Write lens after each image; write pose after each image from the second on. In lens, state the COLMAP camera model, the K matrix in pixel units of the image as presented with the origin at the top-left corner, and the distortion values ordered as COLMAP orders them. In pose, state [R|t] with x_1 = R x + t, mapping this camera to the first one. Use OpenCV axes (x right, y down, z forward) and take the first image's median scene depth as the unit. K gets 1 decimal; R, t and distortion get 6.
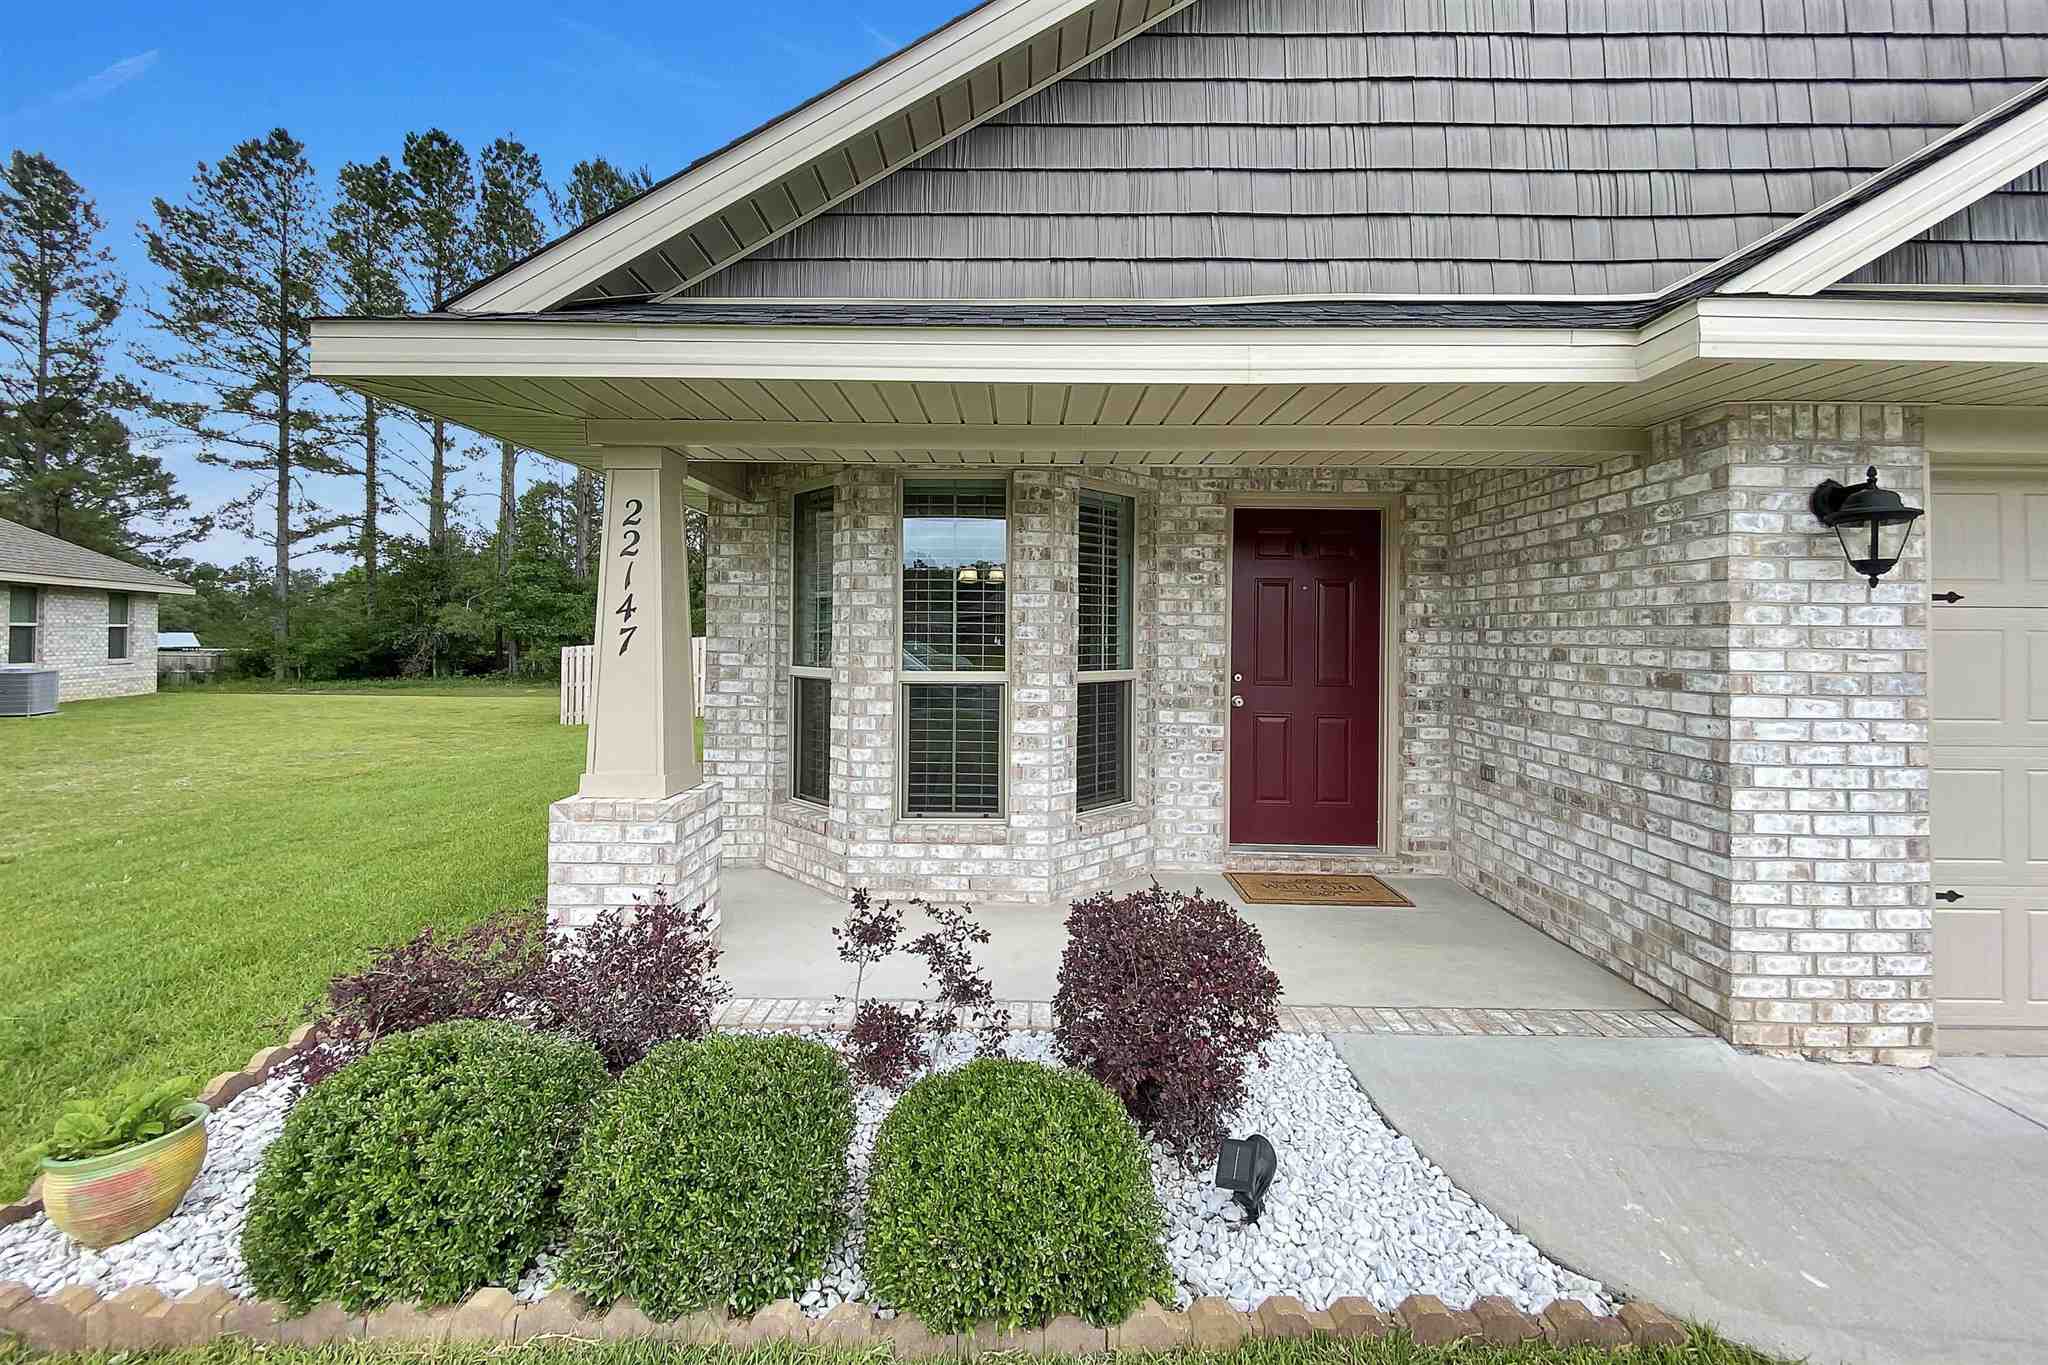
lens RADIAL K [[831.3, 0, 1026.4], [0, 831.3, 631.5], [0, 0, 1]] dist [0.010322, -0.000208]
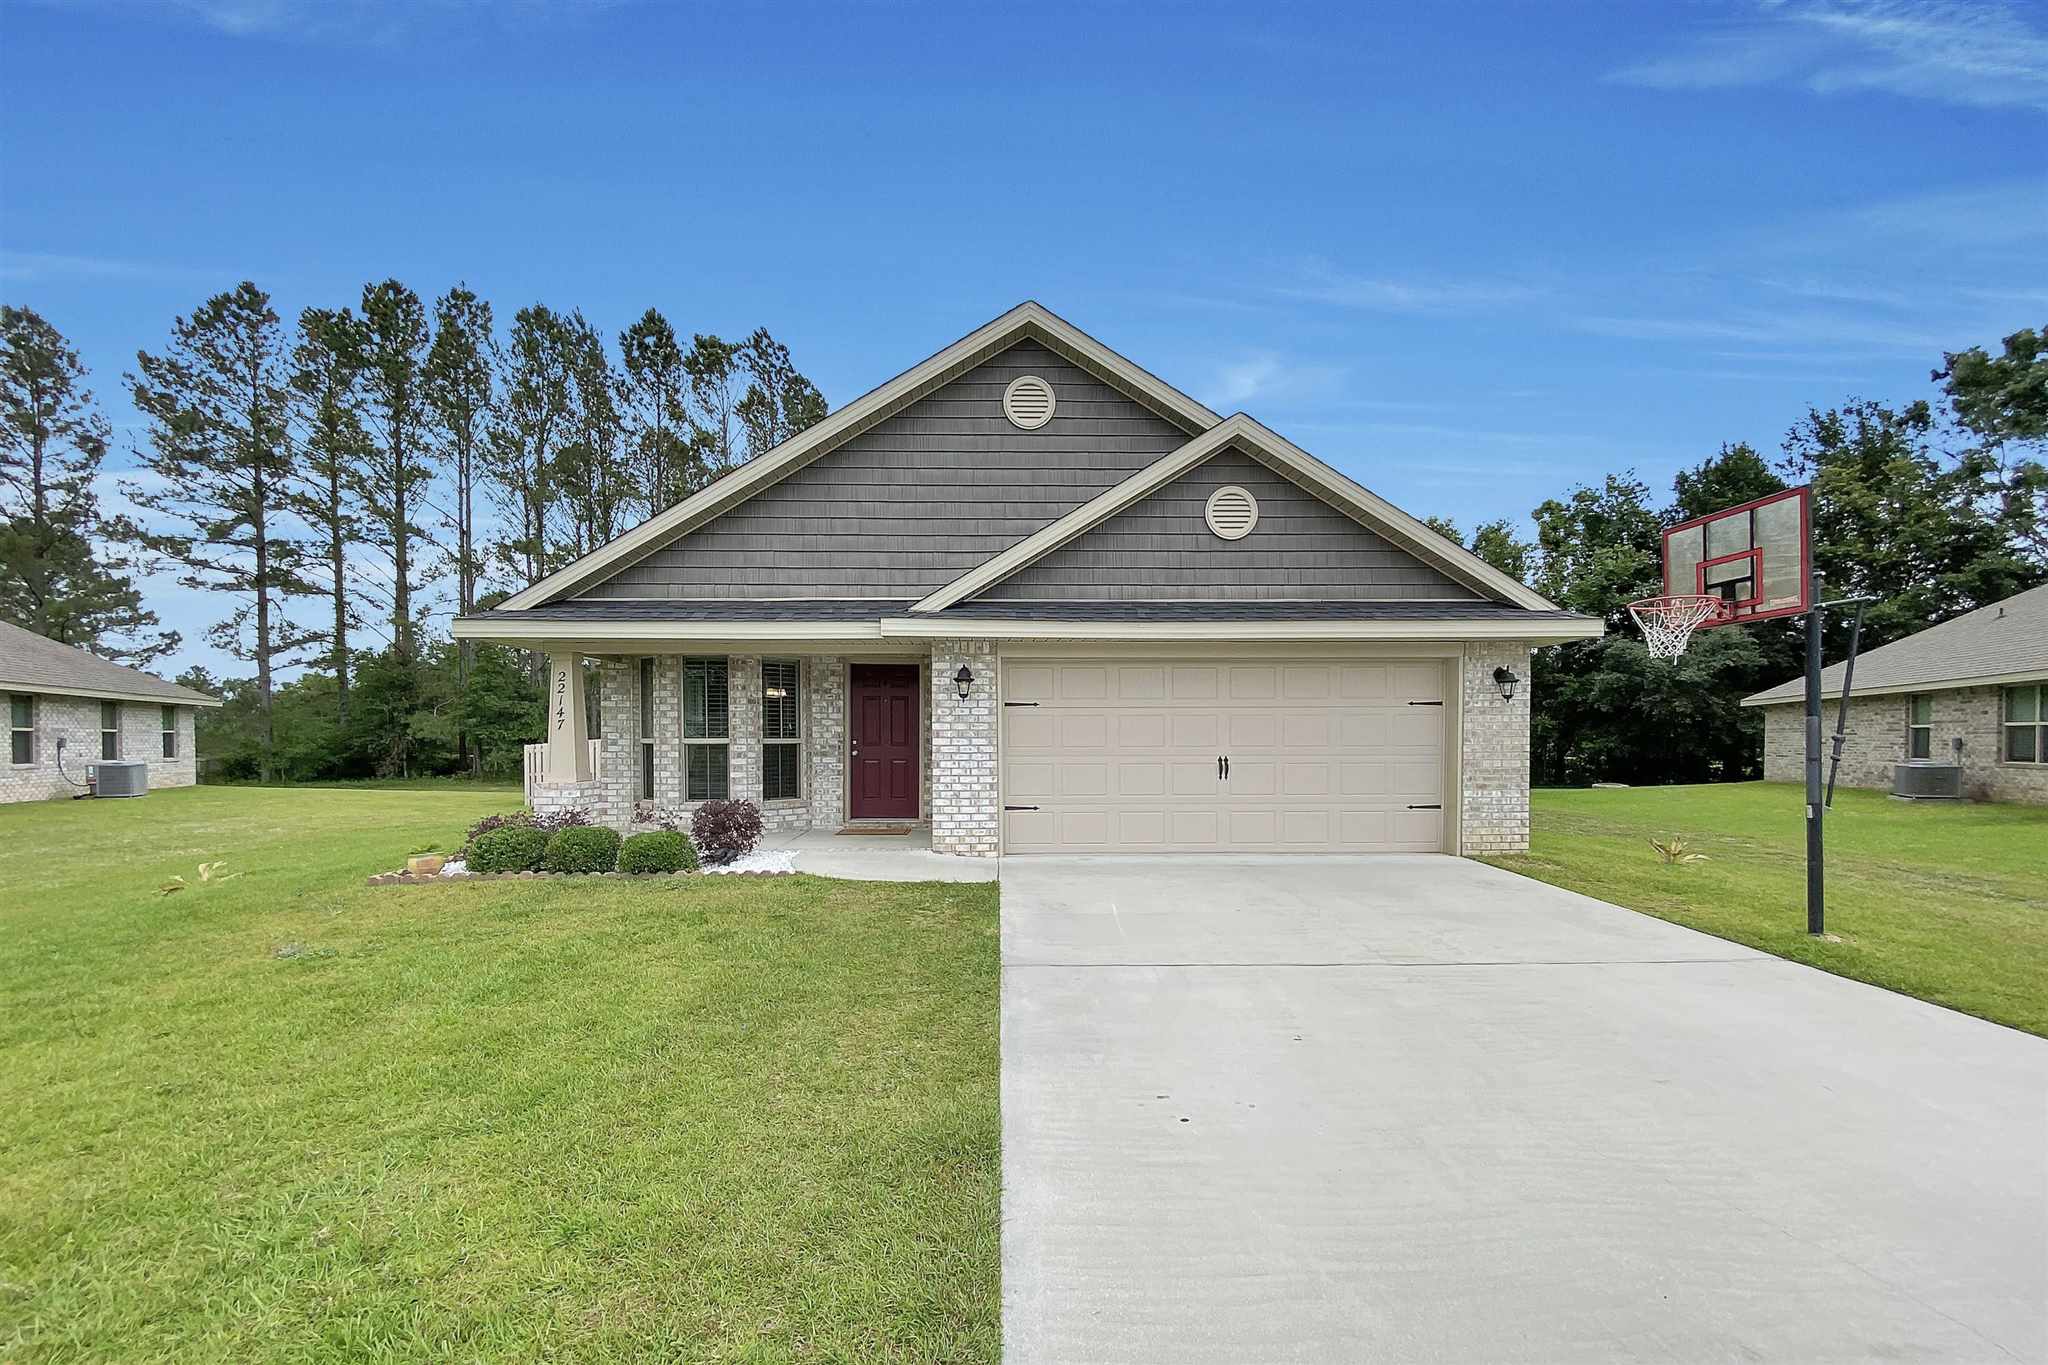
lens RADIAL K [[807.4, 0, 1029.5], [0, 807.4, 759.4], [0, 0, 1]] dist [-0.000256, 0.000240]
pose [[0.998401, -0.012295, 0.055182, 0.075128], [0.010510, 0.999416, 0.032515, 0.004613], [-0.055549, -0.031883, 0.997947, -0.142413]]
